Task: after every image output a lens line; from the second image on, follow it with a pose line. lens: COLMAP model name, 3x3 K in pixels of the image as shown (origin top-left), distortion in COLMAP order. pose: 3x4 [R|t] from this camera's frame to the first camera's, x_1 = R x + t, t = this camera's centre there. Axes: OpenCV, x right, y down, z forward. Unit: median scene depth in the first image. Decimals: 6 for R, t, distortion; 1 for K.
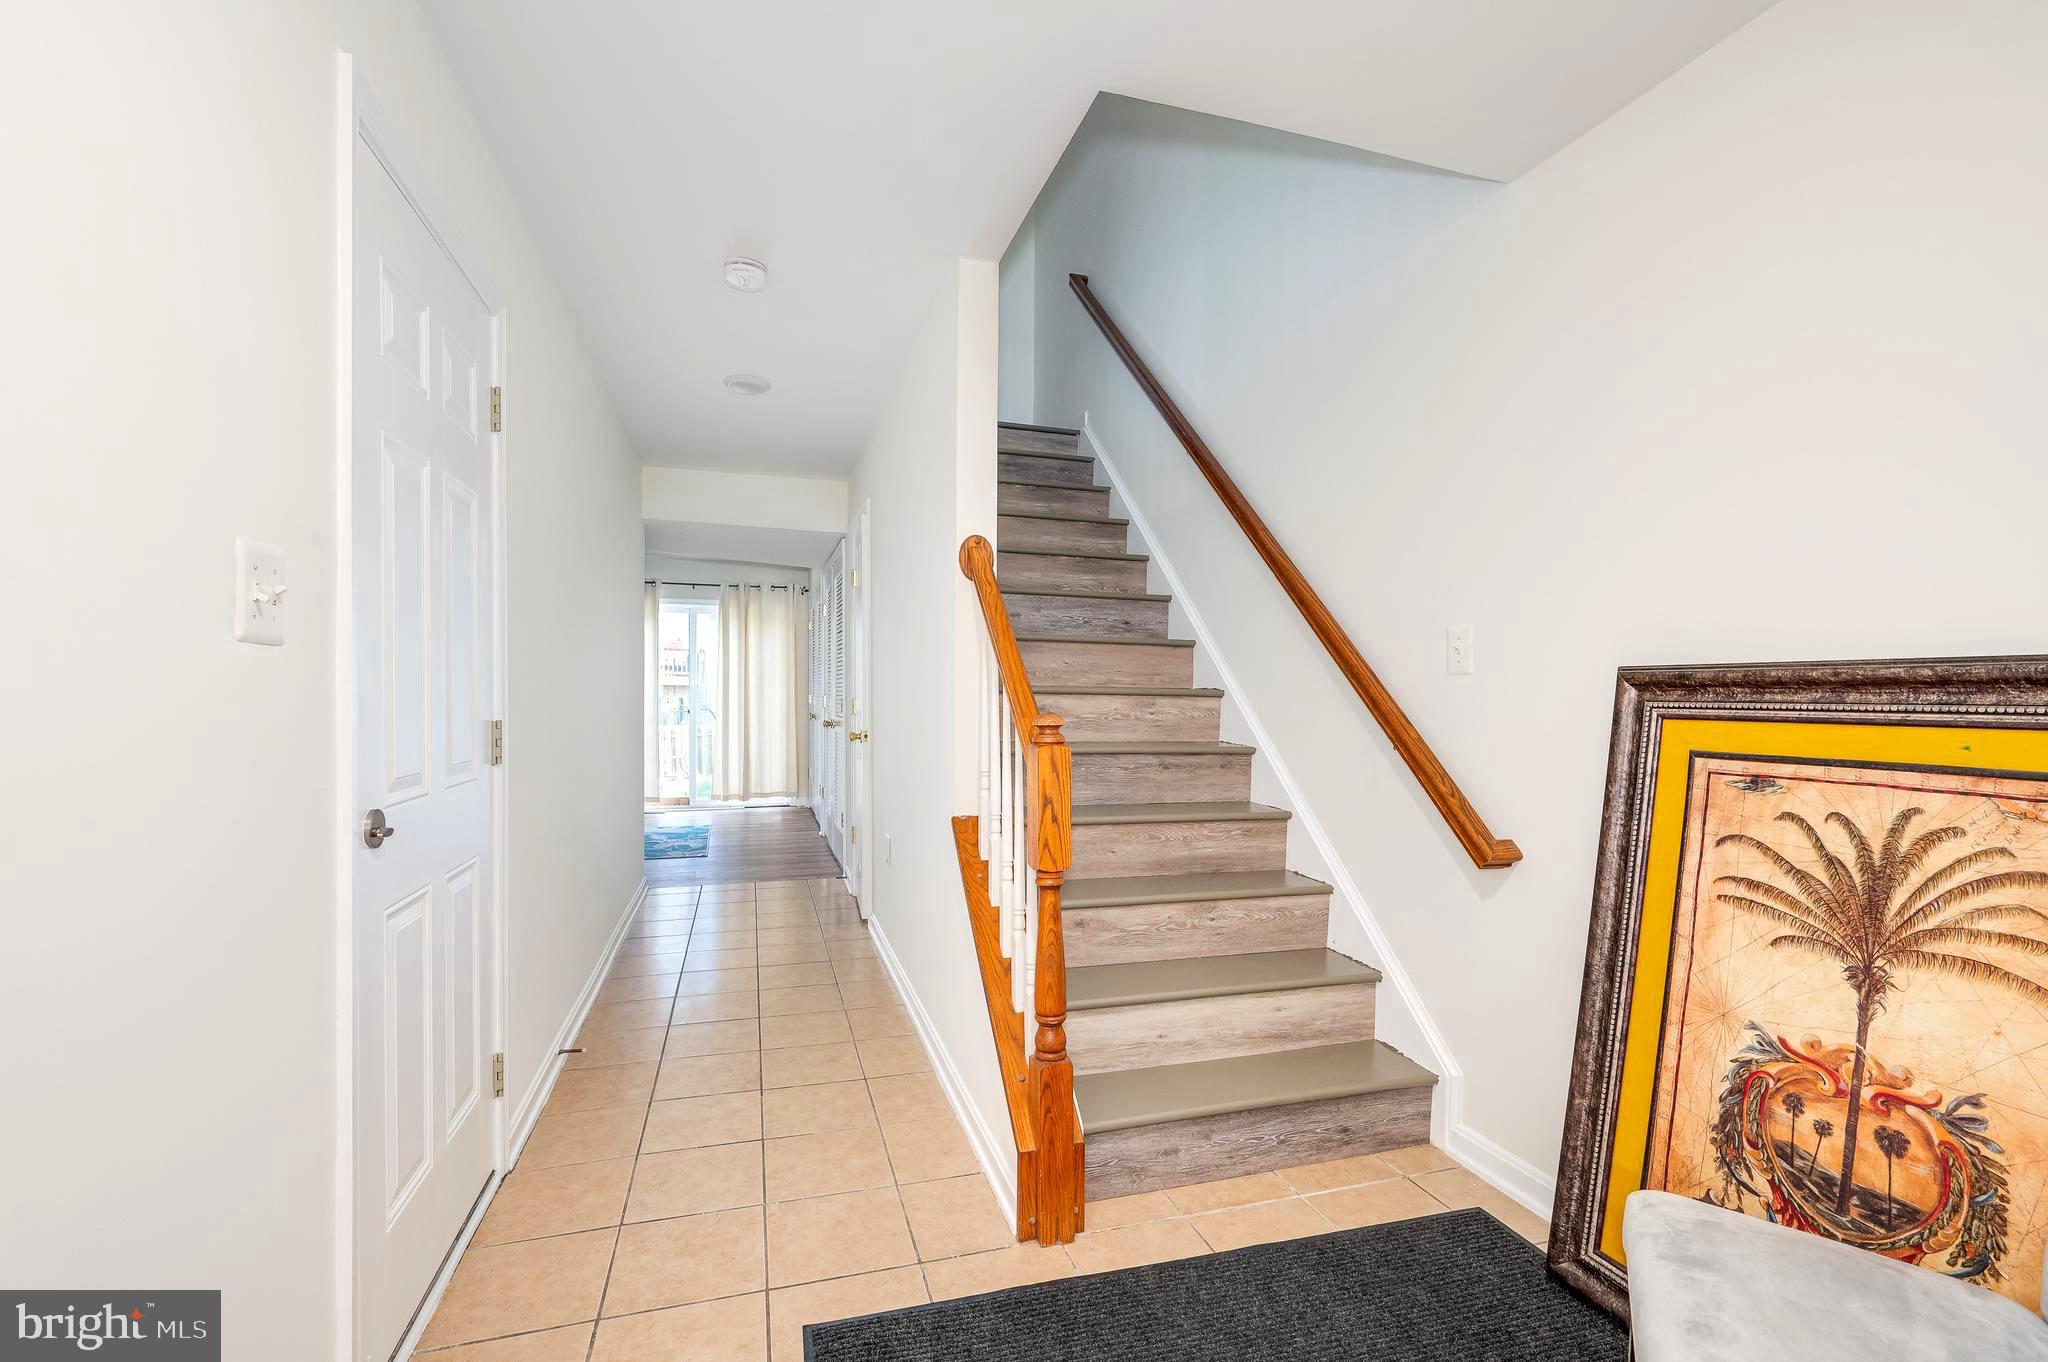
lens RADIAL K [[907.0, 0, 1029.6], [0, 907.0, 686.9], [0, 0, 1]] dist [-0.000031, 0.000023]
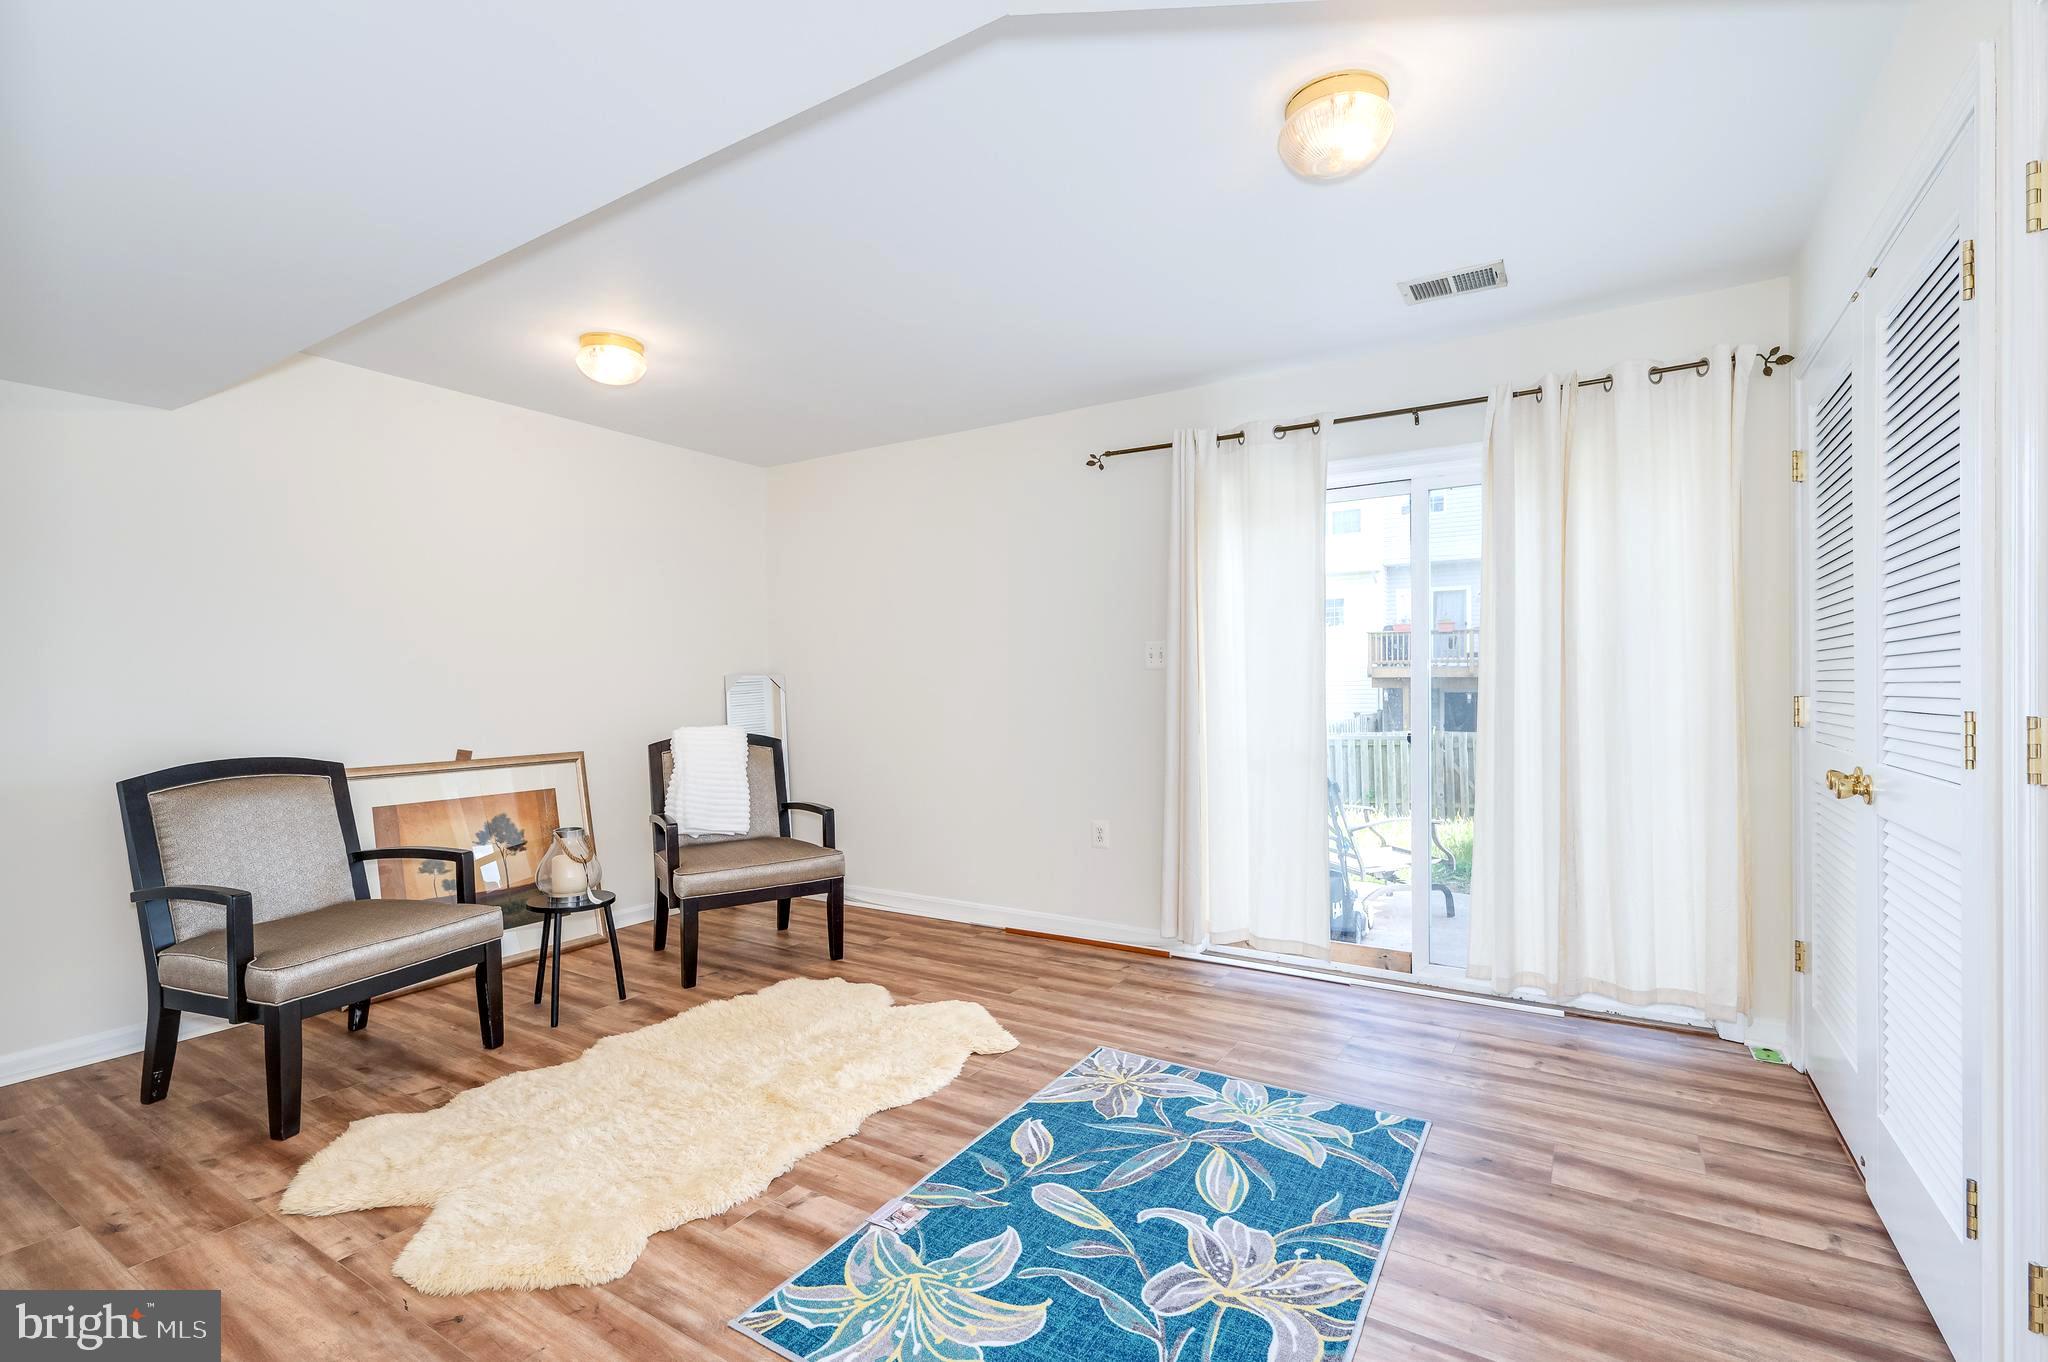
lens RADIAL K [[907.0, 0, 1029.6], [0, 907.0, 686.9], [0, 0, 1]] dist [-0.000031, 0.000023]
pose [[0.652454, -0.001423, -0.757827, -0.209727], [0.005923, 0.999977, 0.003222, 0.002257], [0.757806, -0.006590, 0.652447, 0.705257]]
